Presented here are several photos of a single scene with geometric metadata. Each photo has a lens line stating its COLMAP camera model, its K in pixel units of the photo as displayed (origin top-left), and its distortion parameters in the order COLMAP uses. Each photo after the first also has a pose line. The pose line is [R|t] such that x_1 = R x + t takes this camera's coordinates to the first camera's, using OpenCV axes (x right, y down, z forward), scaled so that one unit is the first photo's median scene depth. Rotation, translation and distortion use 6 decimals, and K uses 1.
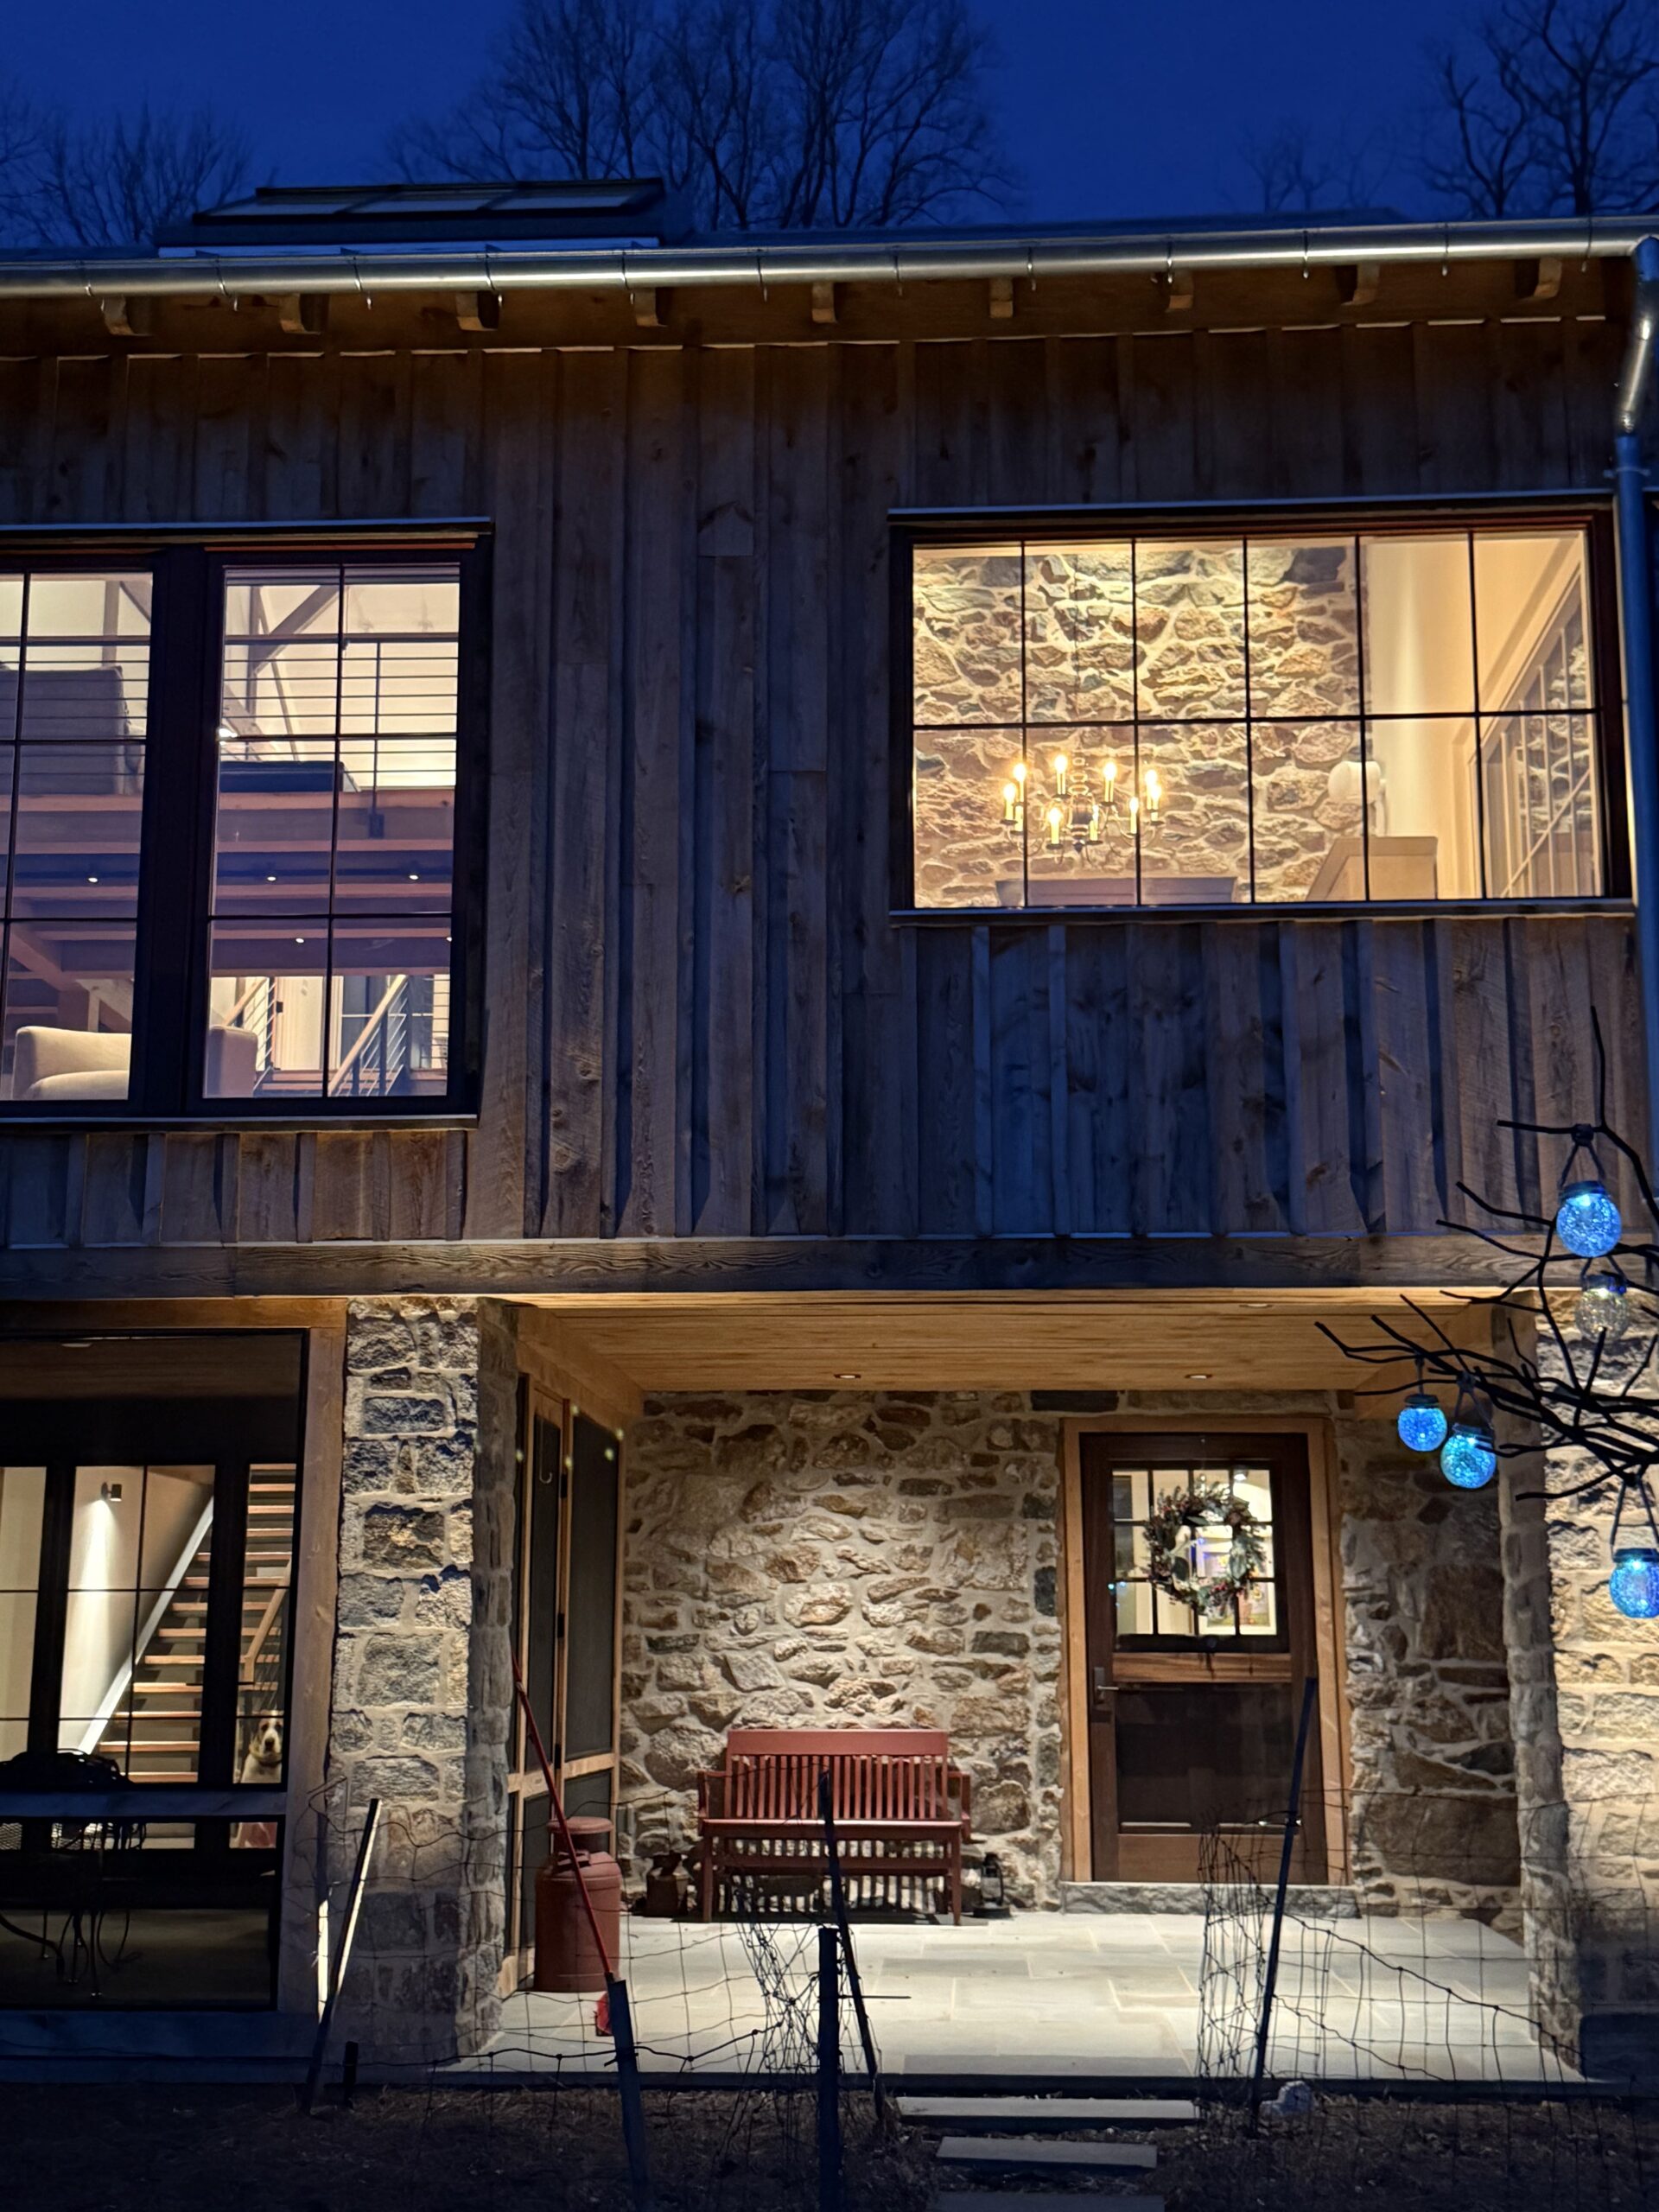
lens RADIAL K [[2674.8, 0, 824.4], [0, 2674.8, 1121.4], [0, 0, 1]] dist [0.175616, -0.371836]
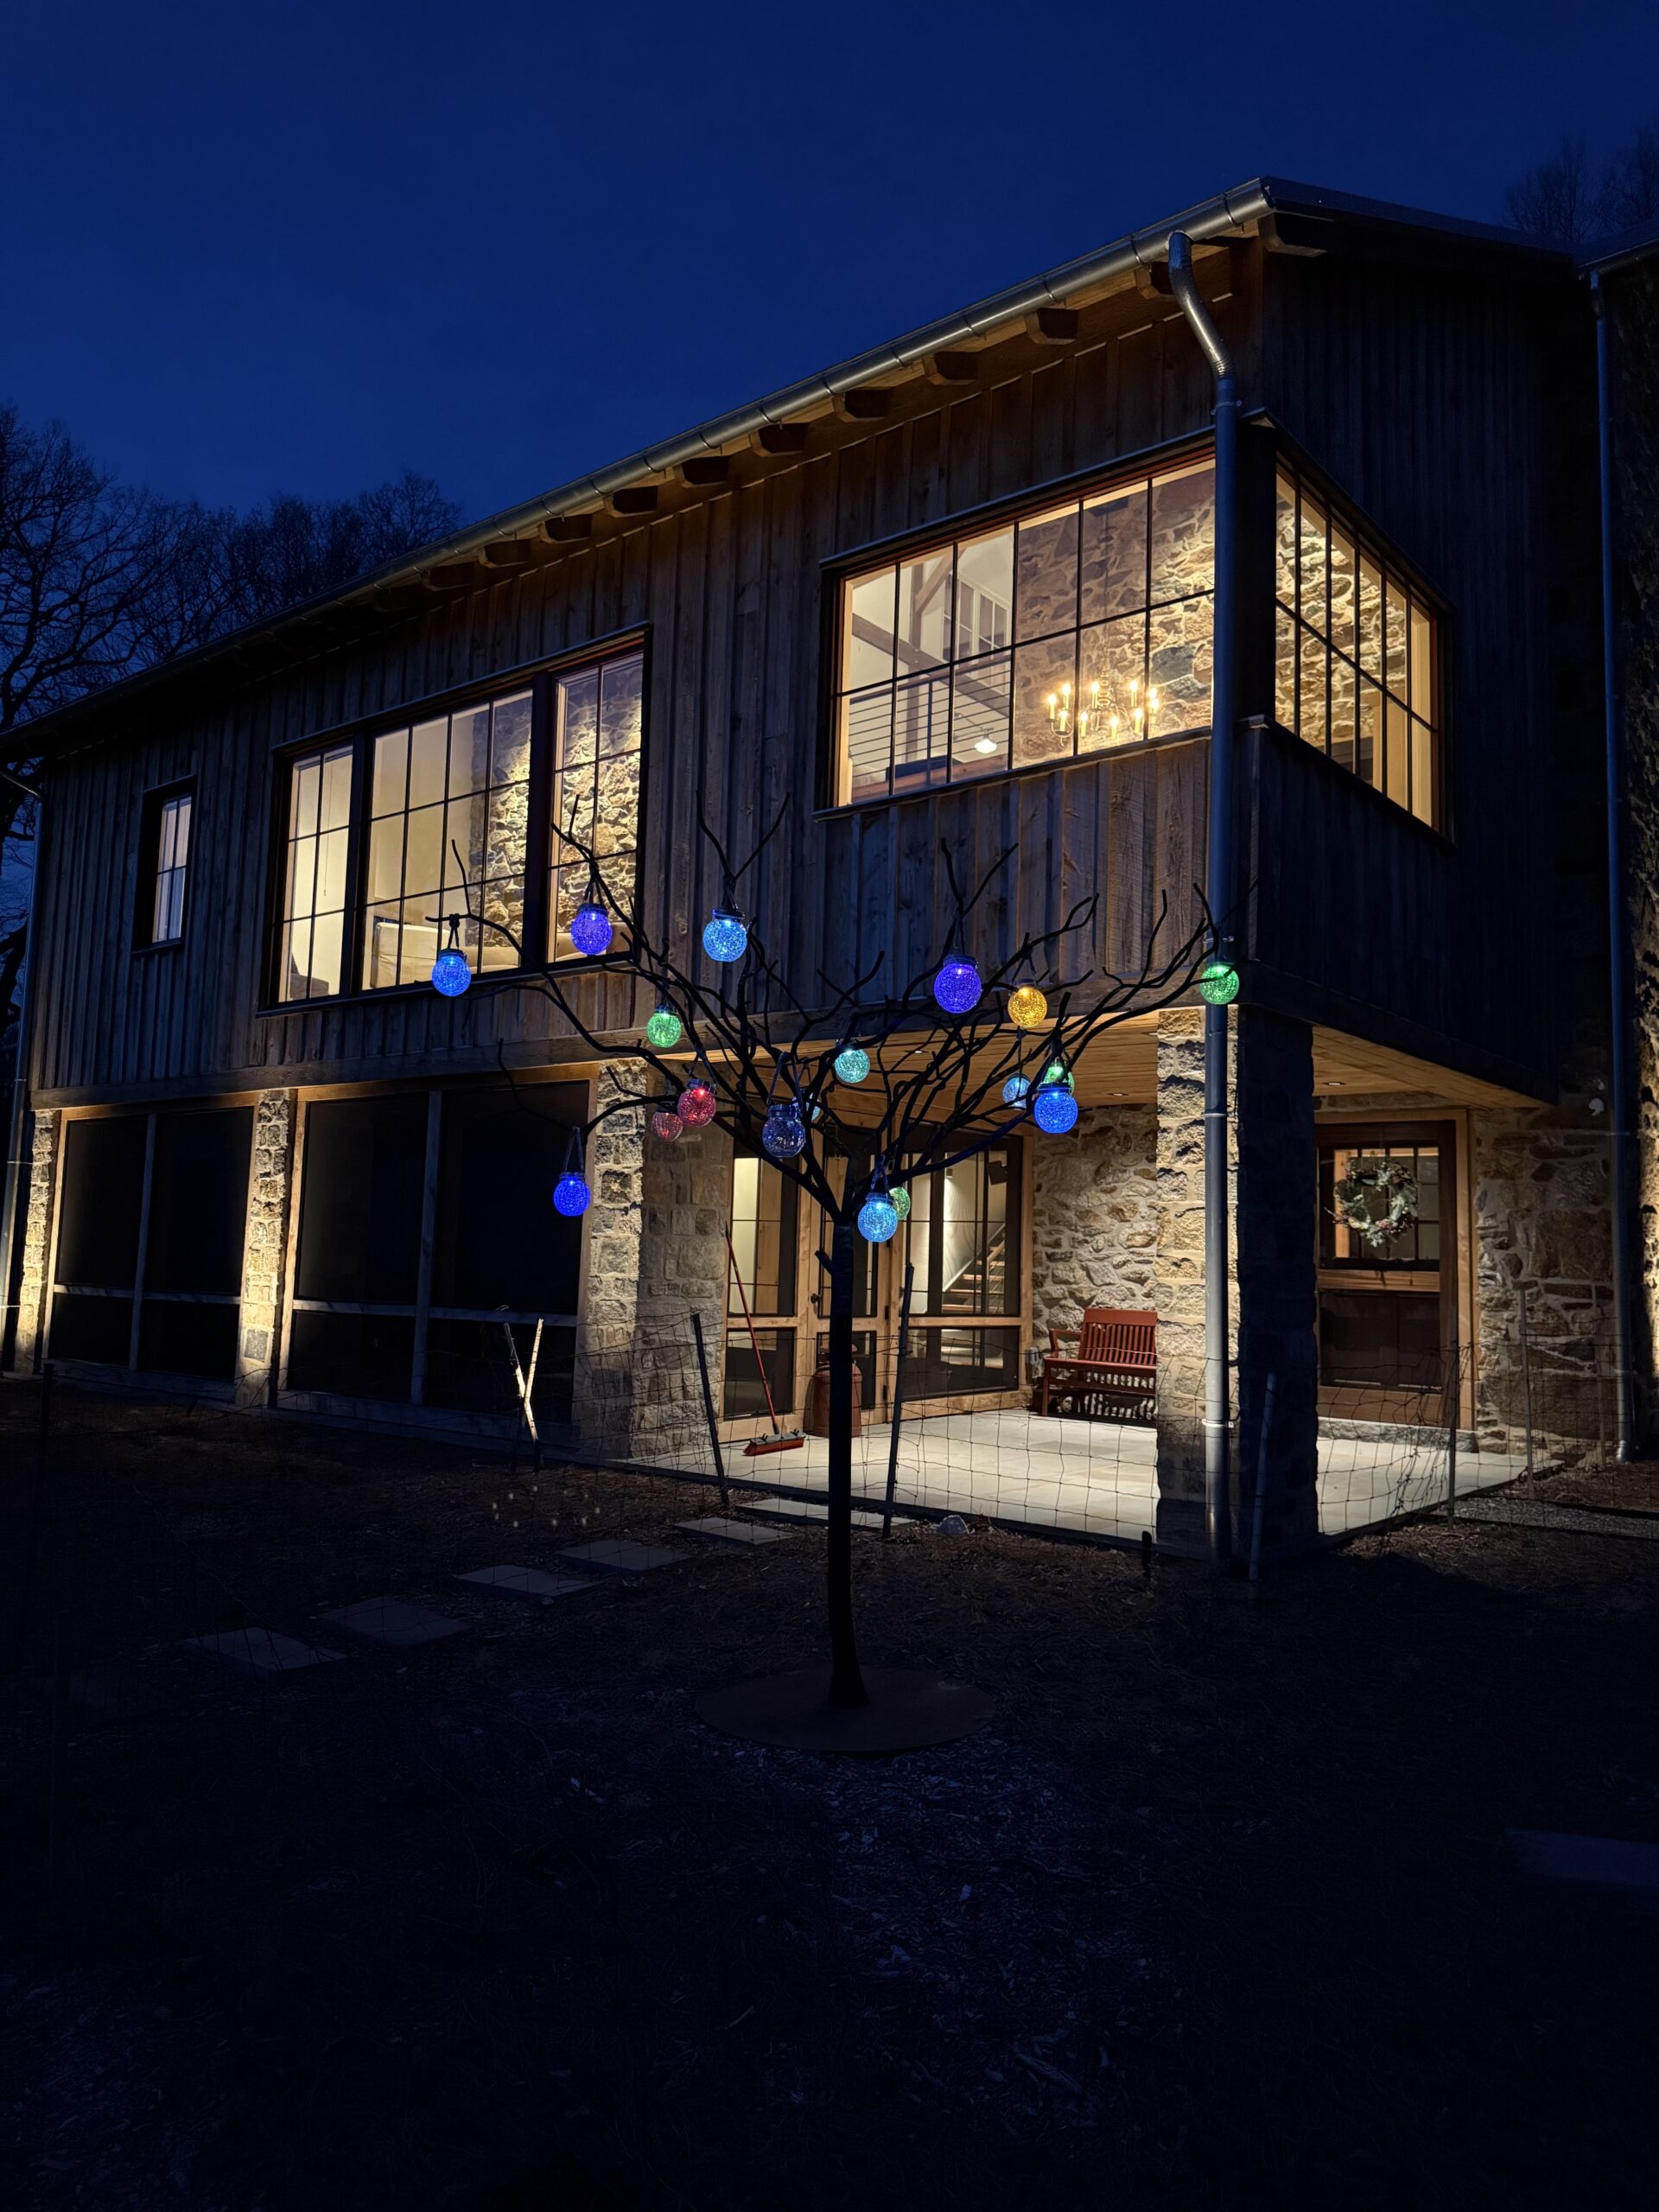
lens RADIAL K [[1546.6, 0, 832.7], [0, 1546.6, 1115.9], [0, 0, 1]] dist [0.152590, -0.308962]
pose [[0.805084, -0.034330, -0.592167, 0.409715], [0.088650, 0.994075, 0.062895, 0.033395], [0.586499, -0.103132, 0.803357, 0.148195]]
